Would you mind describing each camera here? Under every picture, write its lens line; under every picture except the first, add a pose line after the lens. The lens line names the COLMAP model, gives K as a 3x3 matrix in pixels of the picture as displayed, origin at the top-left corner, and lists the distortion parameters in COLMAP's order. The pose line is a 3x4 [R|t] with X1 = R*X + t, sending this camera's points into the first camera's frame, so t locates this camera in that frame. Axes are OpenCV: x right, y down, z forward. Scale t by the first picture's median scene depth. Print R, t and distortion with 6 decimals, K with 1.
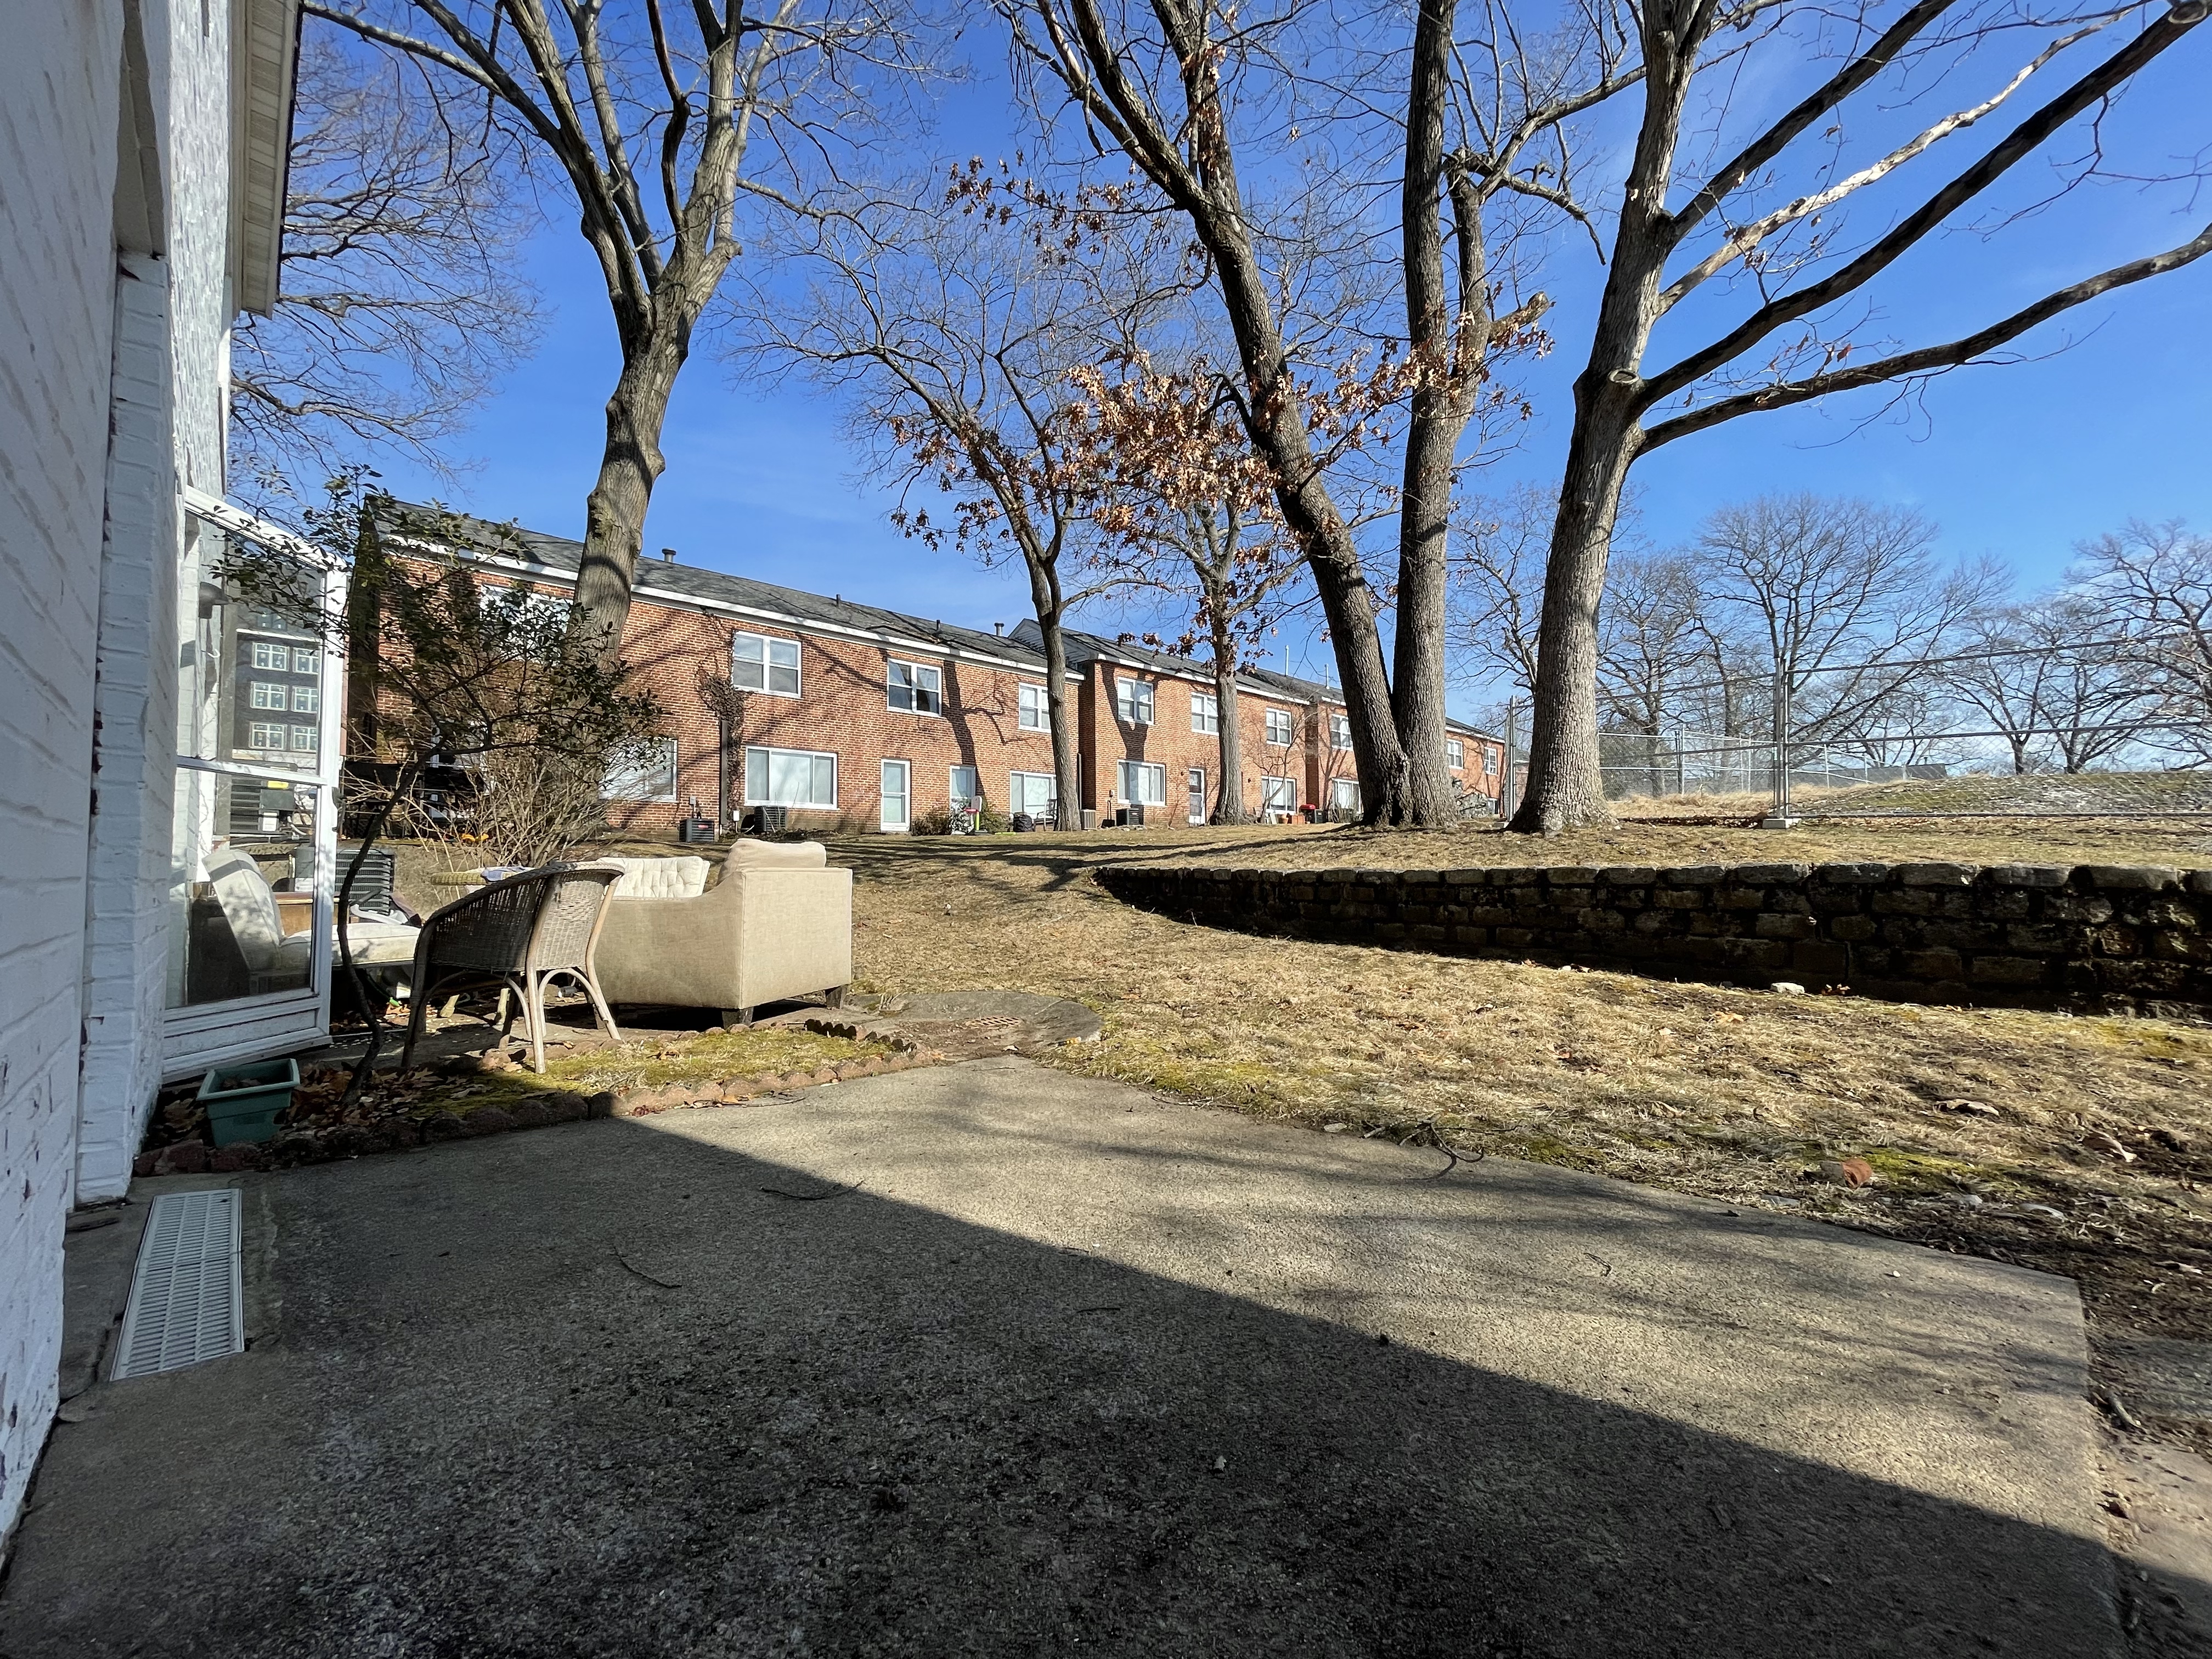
lens RADIAL K [[896.8, 0, 1113.5], [0, 896.8, 827.7], [0, 0, 1]] dist [0.000672, 0.000830]
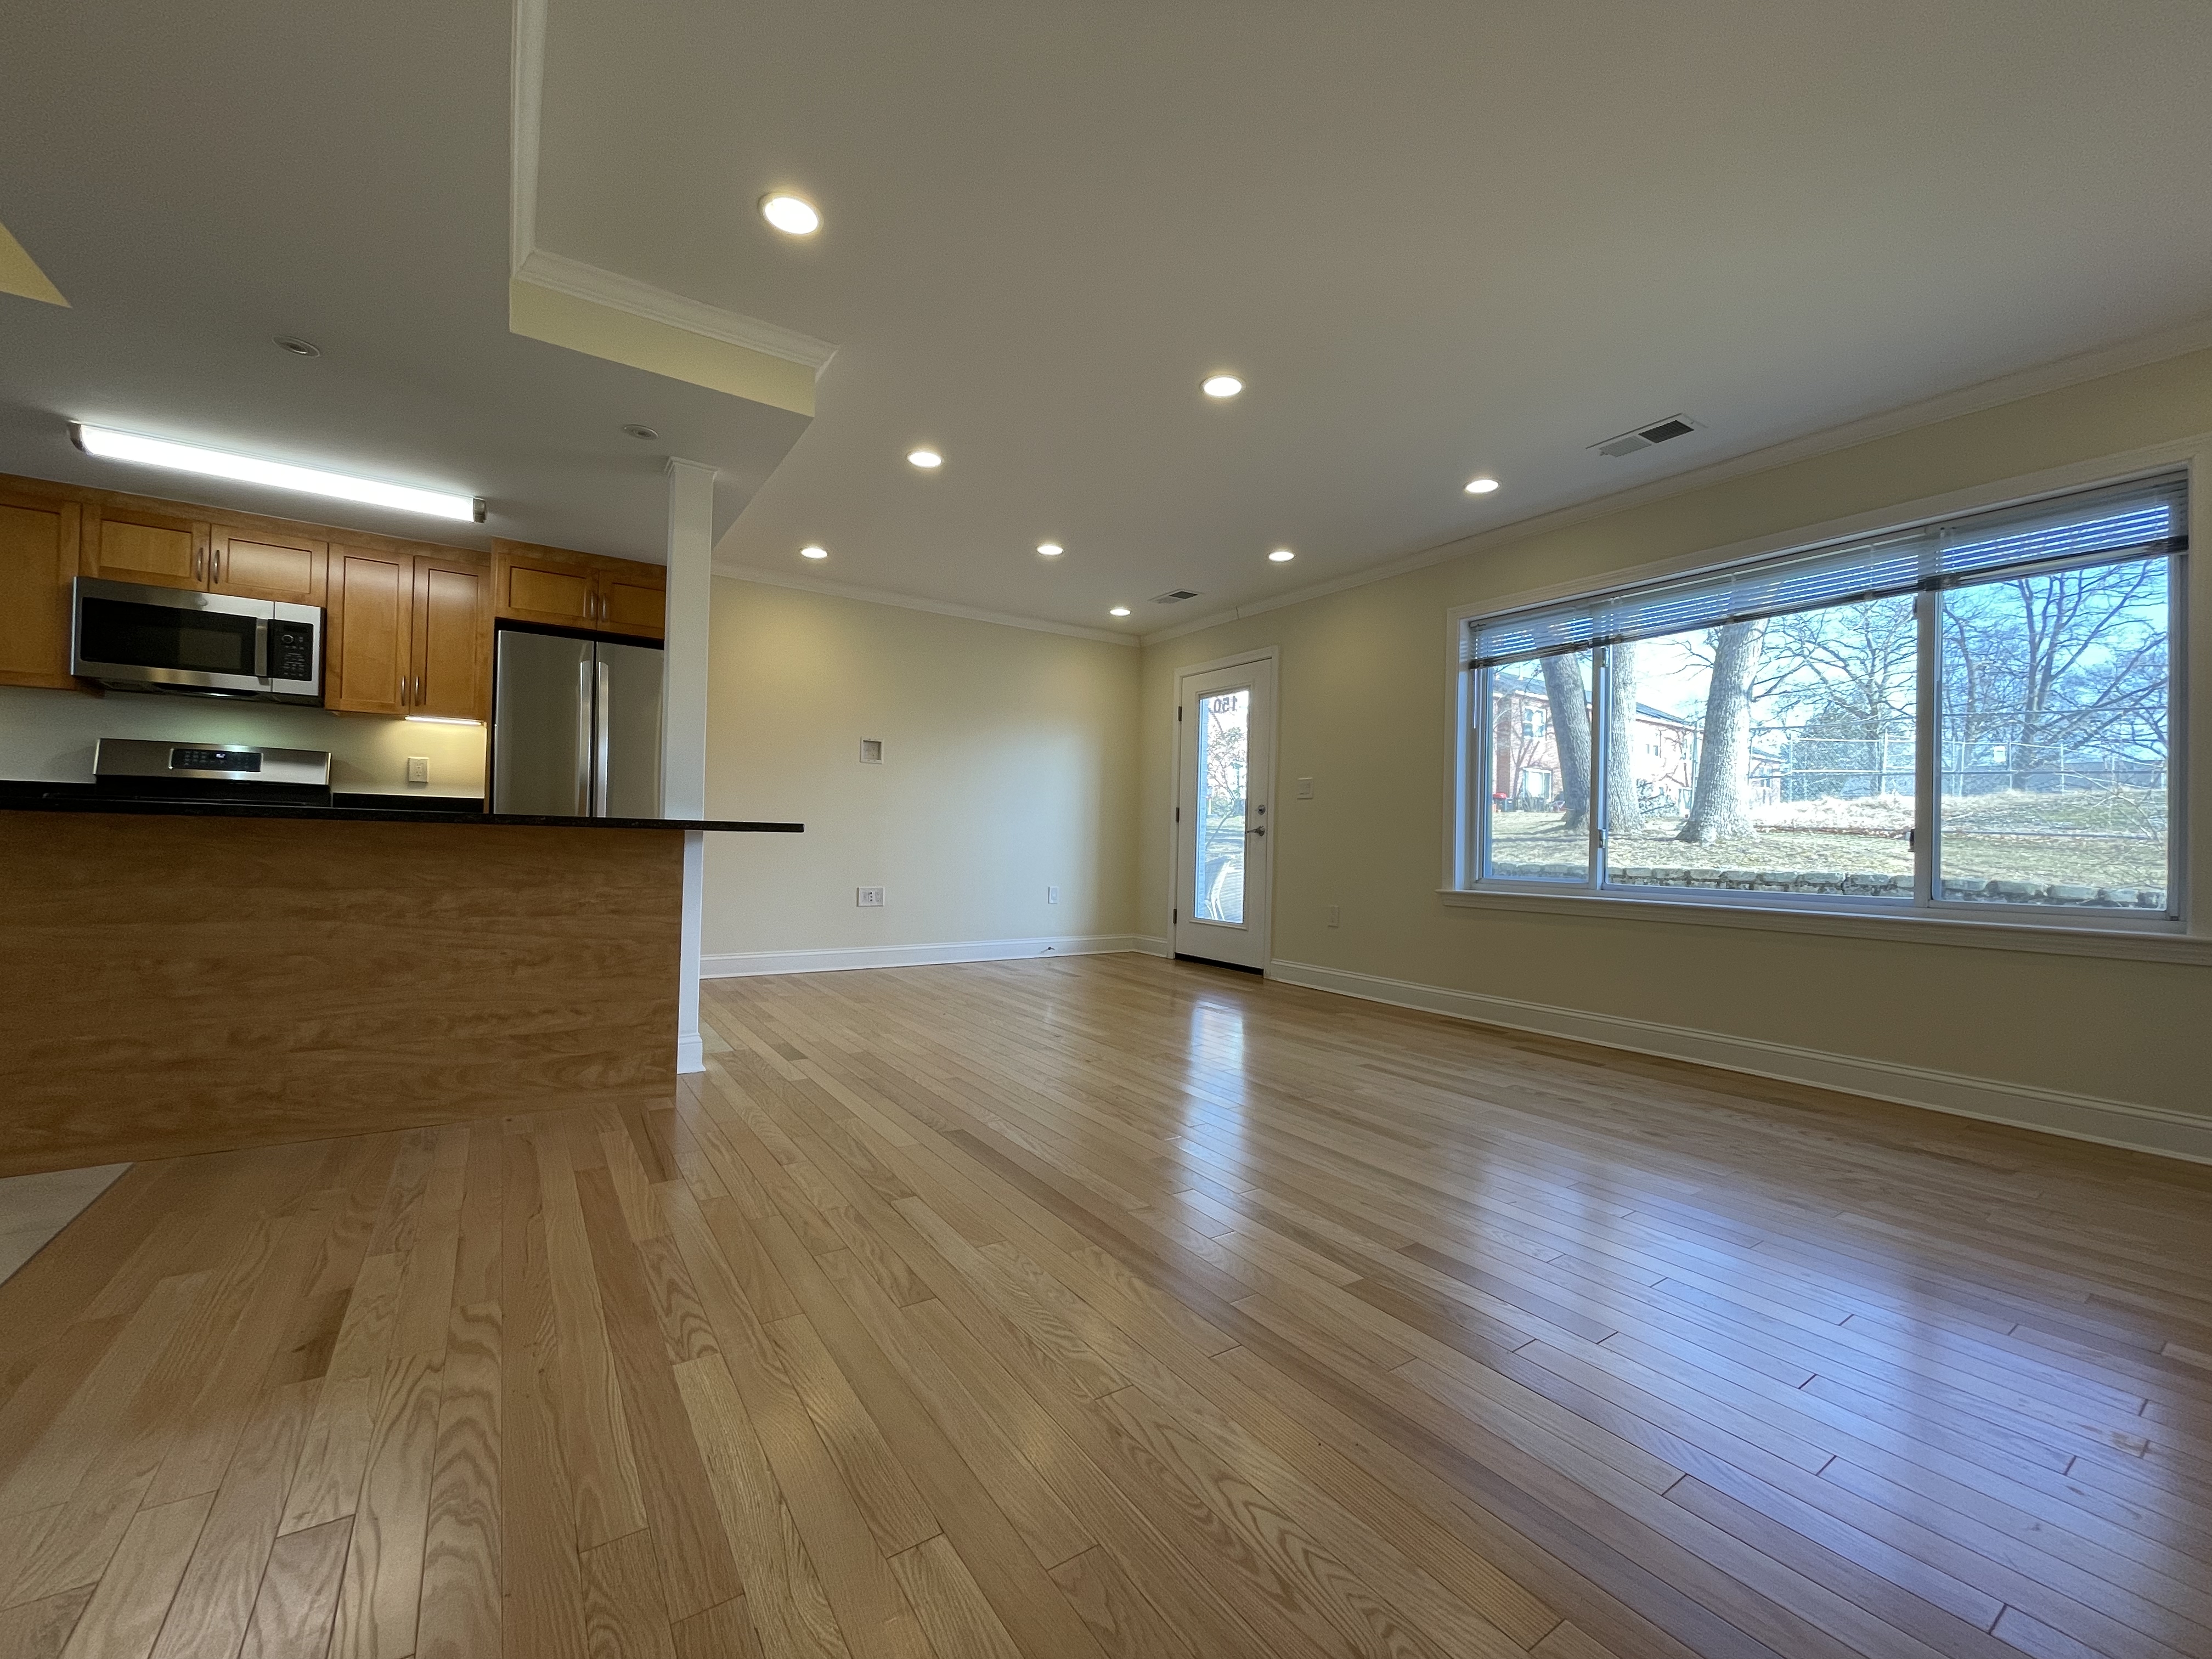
lens RADIAL K [[896.8, 0, 1113.5], [0, 896.8, 827.7], [0, 0, 1]] dist [0.000672, 0.000830]
pose [[0.984101, 0.027660, -0.175444, -0.200150], [-0.022069, 0.999187, 0.033743, -0.045159], [0.176234, -0.029335, 0.983911, -0.582722]]
